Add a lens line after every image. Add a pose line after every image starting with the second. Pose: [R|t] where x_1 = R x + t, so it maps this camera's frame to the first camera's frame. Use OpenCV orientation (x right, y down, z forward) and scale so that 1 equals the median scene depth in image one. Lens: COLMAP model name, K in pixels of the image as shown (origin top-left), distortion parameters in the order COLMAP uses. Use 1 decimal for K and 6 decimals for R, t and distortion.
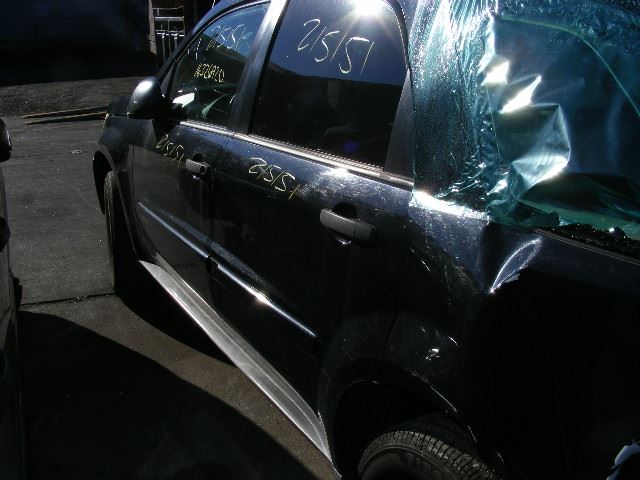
lens RADIAL K [[760.8, 0, 320.0], [0, 760.8, 240.0], [0, 0, 1]] dist [-0.268822, 0.290708]
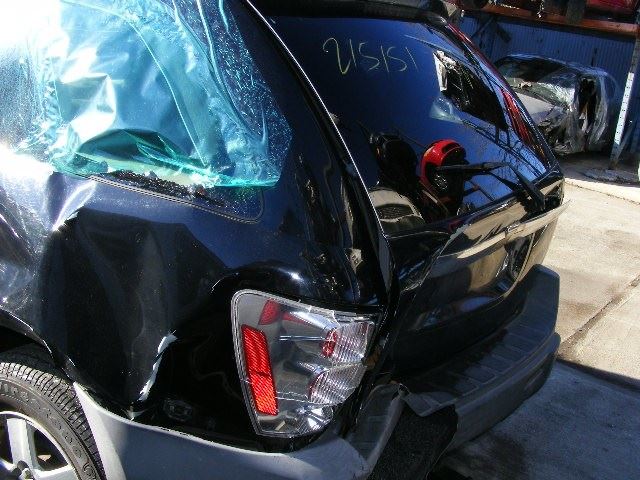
lens RADIAL K [[760.8, 0, 320.0], [0, 760.8, 240.0], [0, 0, 1]] dist [-0.268822, 0.290708]
pose [[0.854792, -0.050417, 0.516516, -0.024043], [0.026605, 0.998218, 0.053407, 0.034726], [-0.518288, -0.031910, 0.854610, -0.242299]]
